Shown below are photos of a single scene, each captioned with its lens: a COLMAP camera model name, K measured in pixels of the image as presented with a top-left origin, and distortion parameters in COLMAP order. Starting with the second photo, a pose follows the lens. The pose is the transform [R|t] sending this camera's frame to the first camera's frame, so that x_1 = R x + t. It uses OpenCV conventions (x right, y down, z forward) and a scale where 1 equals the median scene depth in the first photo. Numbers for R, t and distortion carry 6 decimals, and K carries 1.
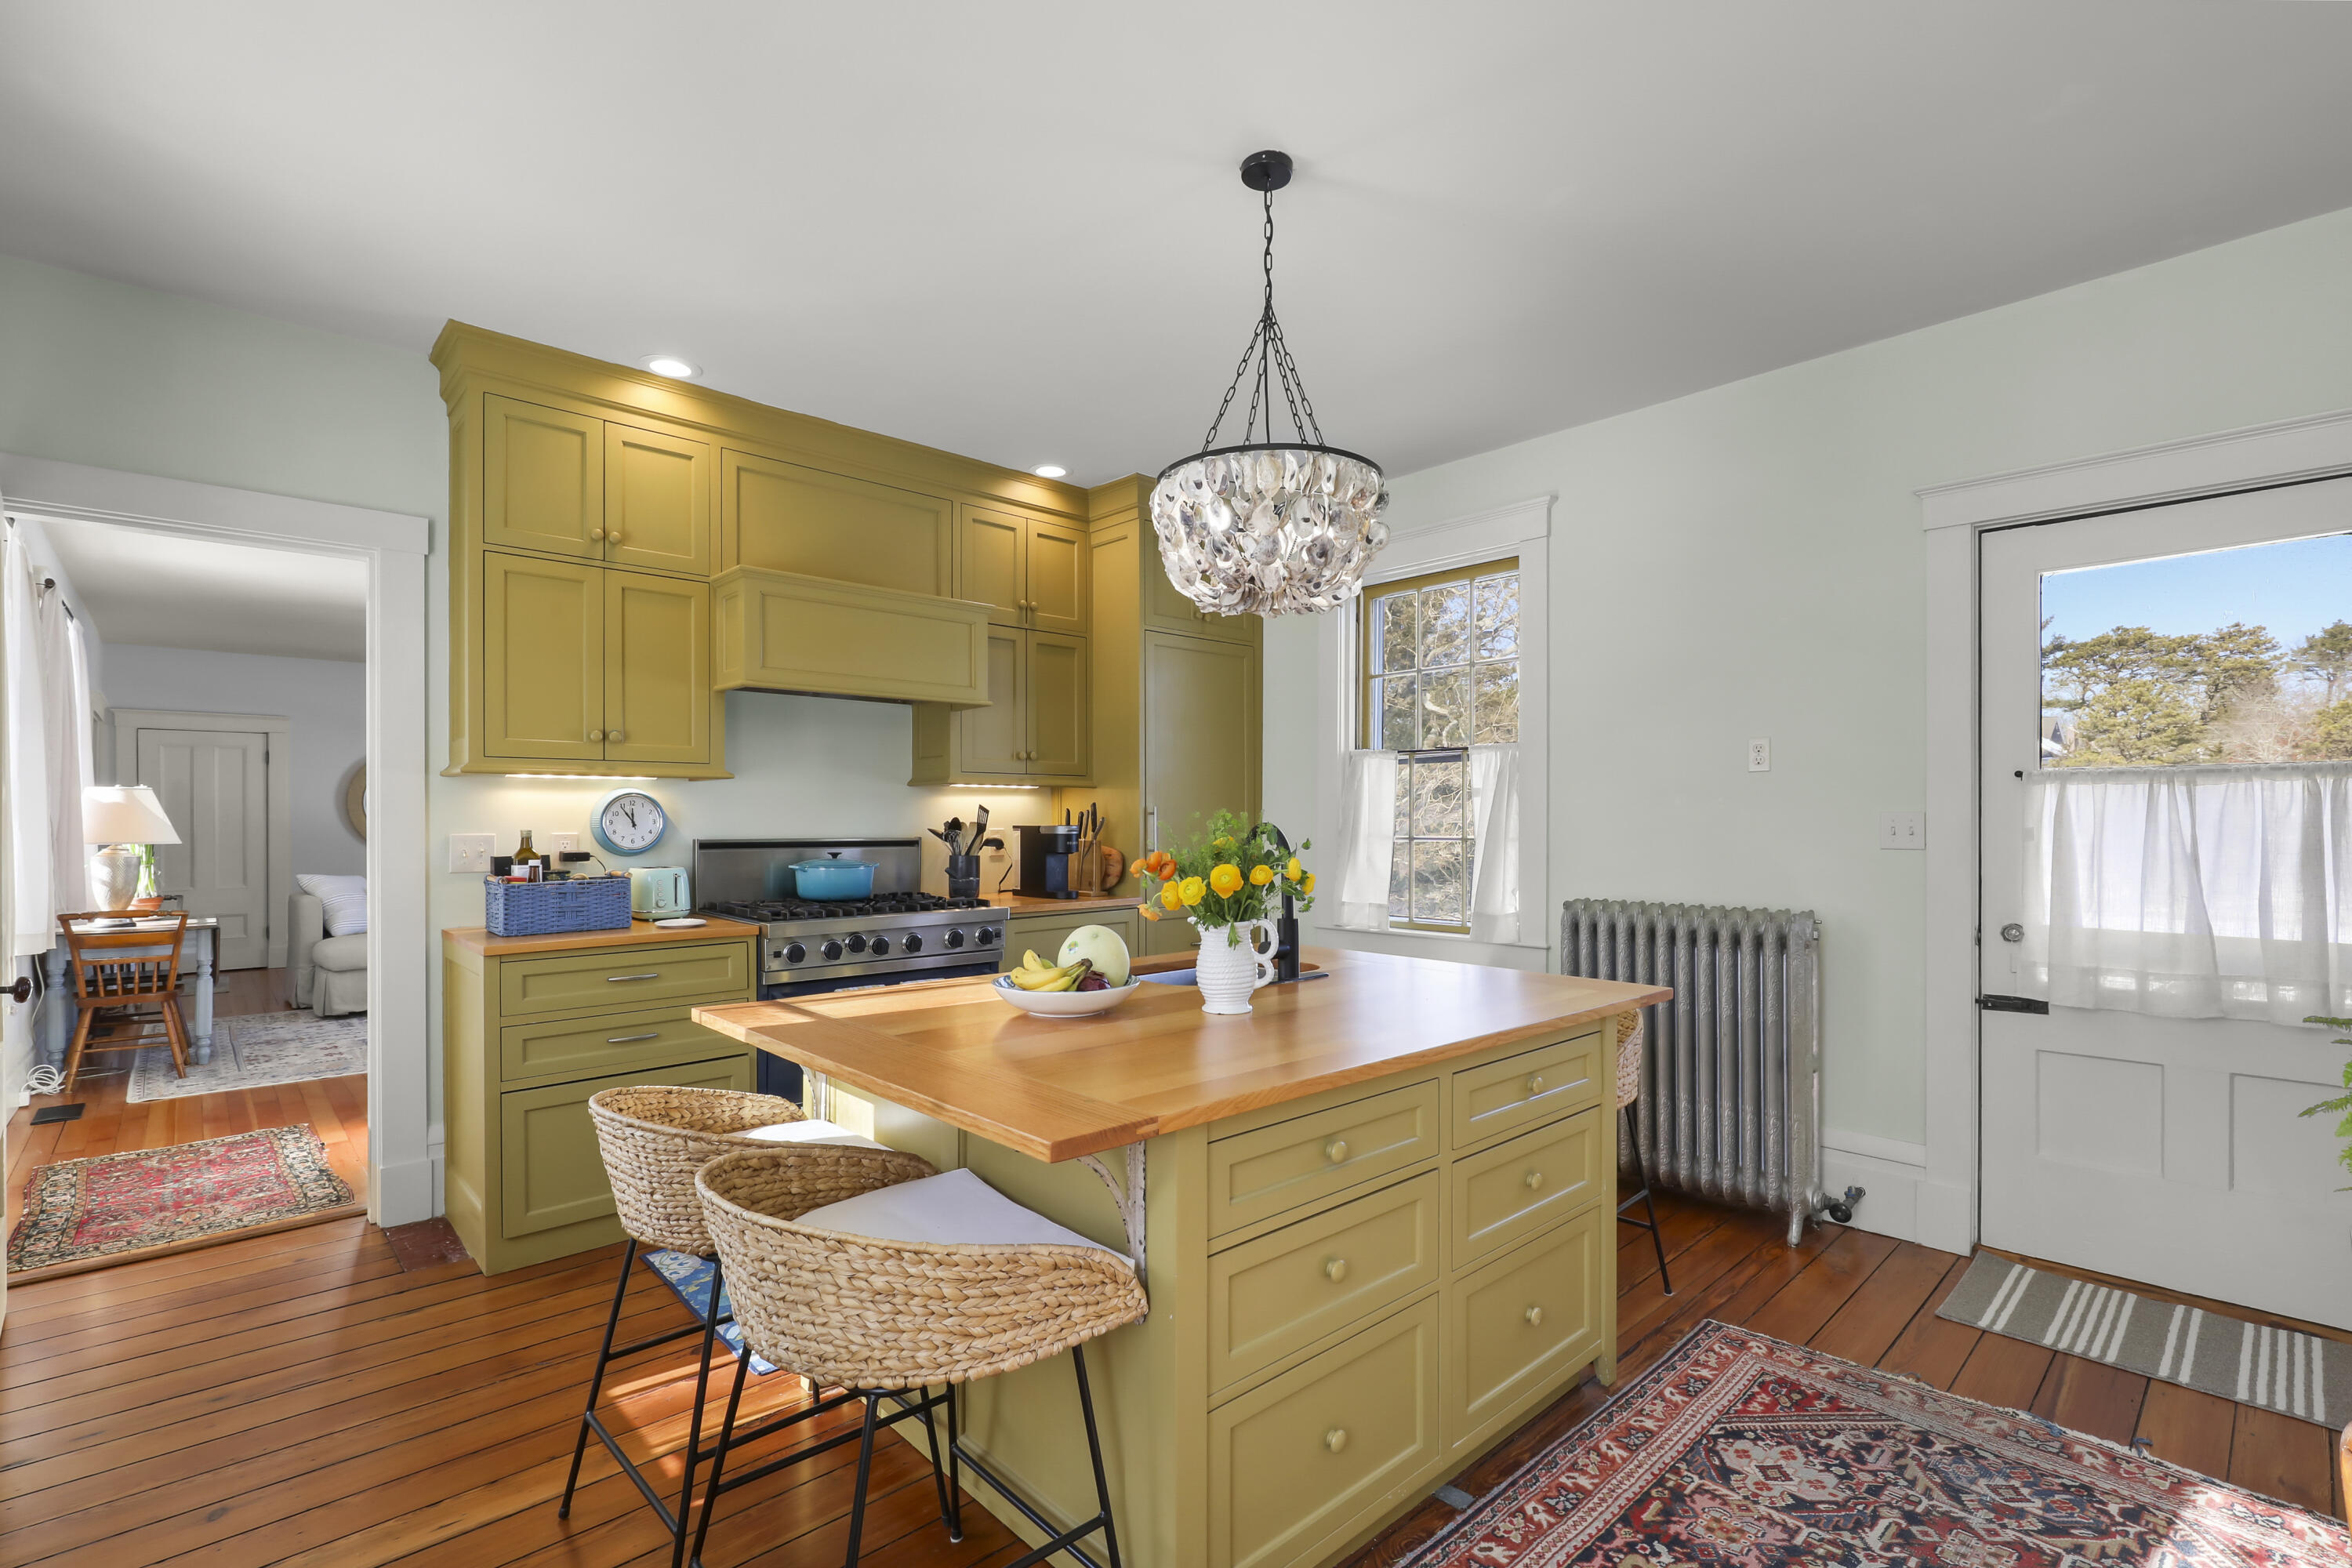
lens RADIAL K [[1052.6, 0, 1181.3], [0, 1052.6, 814.1], [0, 0, 1]] dist [0.000475, -0.000833]
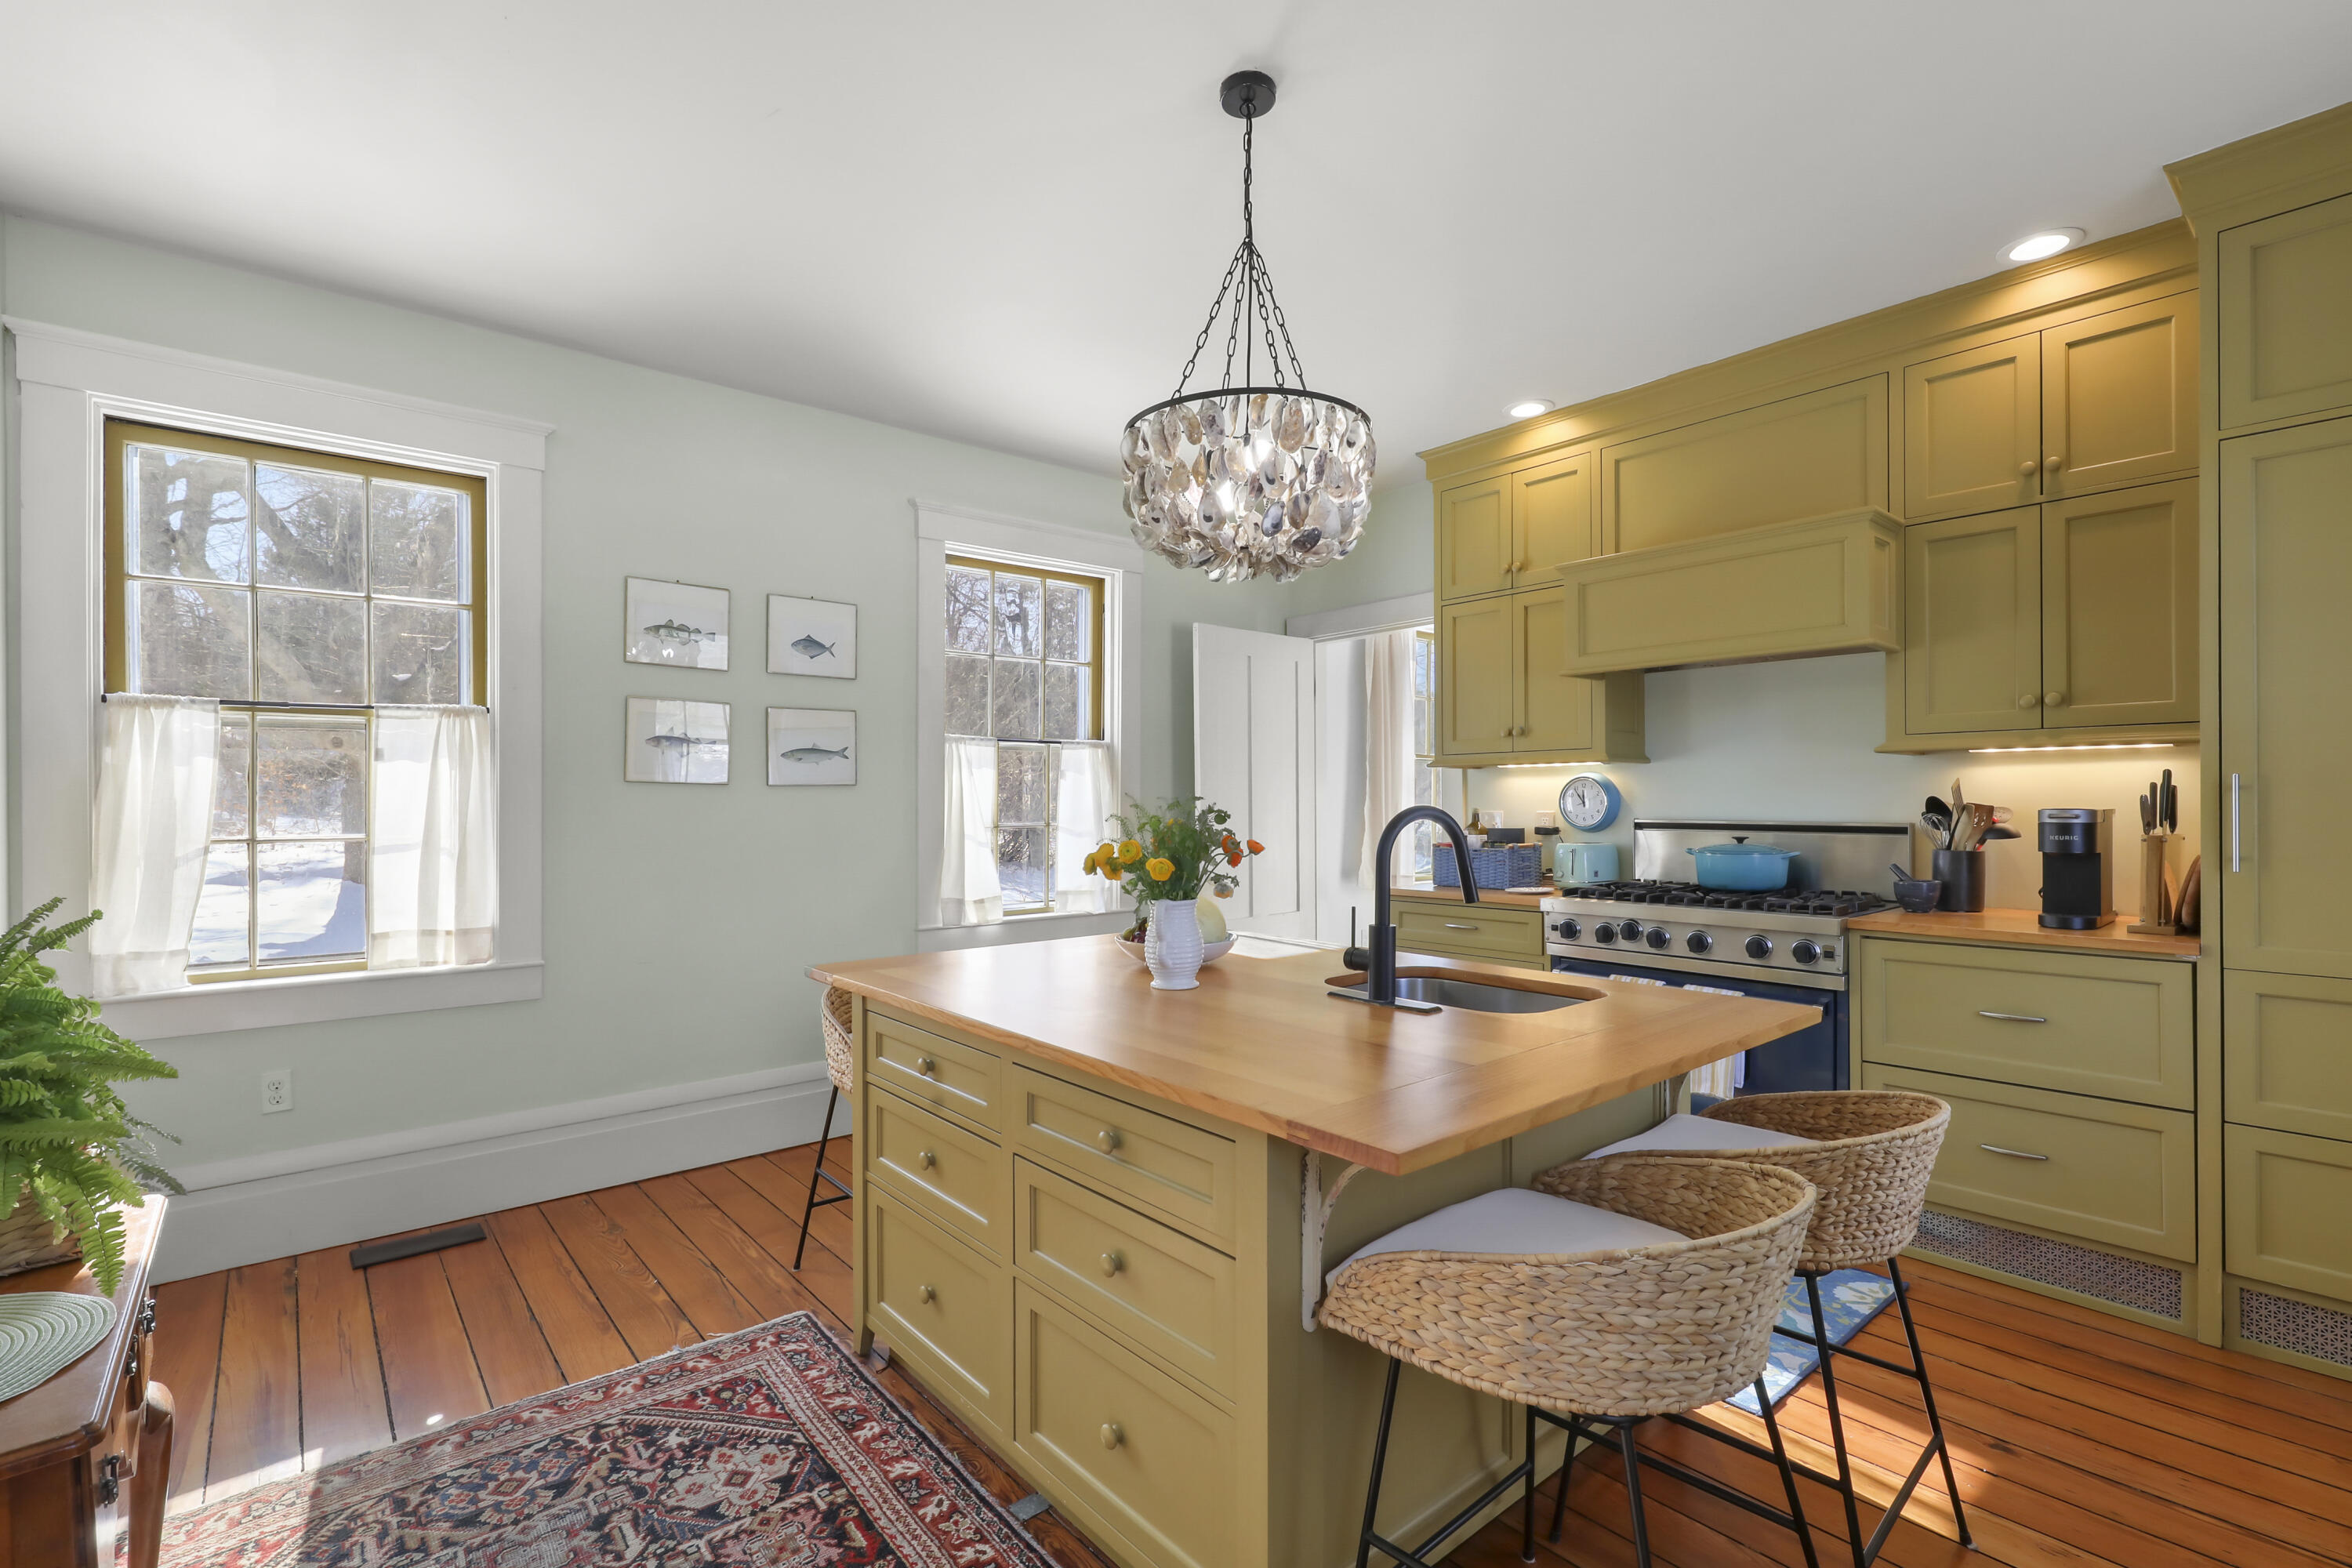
lens RADIAL K [[1113.9, 0, 1241.5], [0, 1113.9, 793.8], [0, 0, 1]] dist [0.035206, -0.000151]
pose [[-0.013831, -0.003889, -0.999897, 0.688893], [0.009936, 0.999943, -0.004026, -0.000379], [0.999855, -0.009991, -0.013791, 0.644219]]
